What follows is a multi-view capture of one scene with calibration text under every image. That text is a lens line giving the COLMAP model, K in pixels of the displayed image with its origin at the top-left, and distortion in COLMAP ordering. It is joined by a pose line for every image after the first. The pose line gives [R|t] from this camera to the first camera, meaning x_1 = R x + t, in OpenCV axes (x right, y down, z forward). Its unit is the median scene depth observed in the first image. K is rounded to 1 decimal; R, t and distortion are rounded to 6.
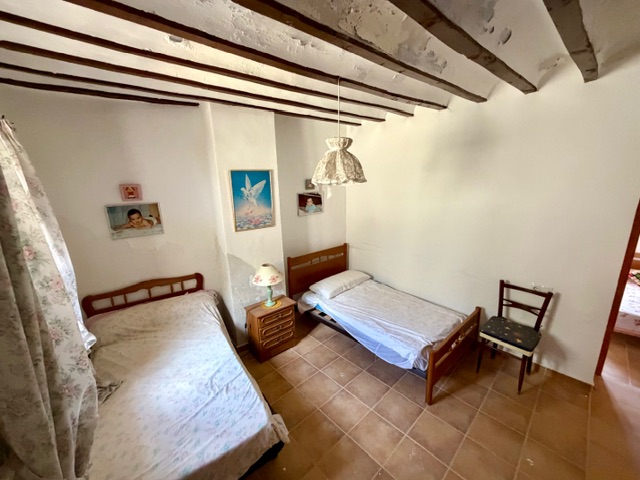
lens RADIAL K [[252.9, 0, 320.0], [0, 252.9, 240.0], [0, 0, 1]] dist [-0.000943, 0.000208]
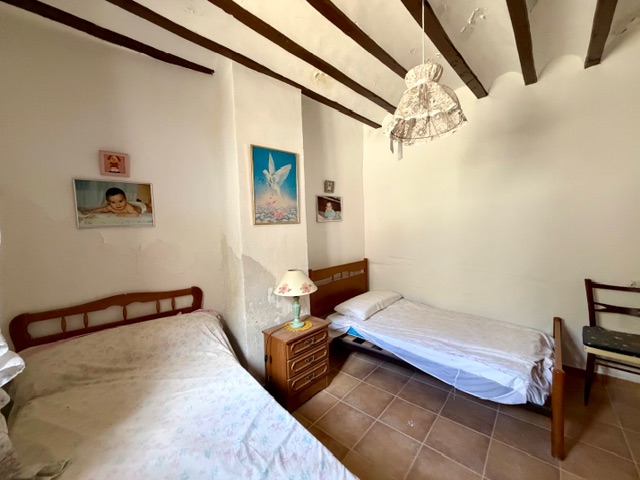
lens RADIAL K [[252.9, 0, 320.0], [0, 252.9, 240.0], [0, 0, 1]] dist [-0.000943, 0.000208]
pose [[0.995400, -0.011397, 0.095128, -0.210684], [0.027543, 0.985026, -0.170192, 0.144463], [-0.091764, 0.172029, 0.980808, 0.248811]]
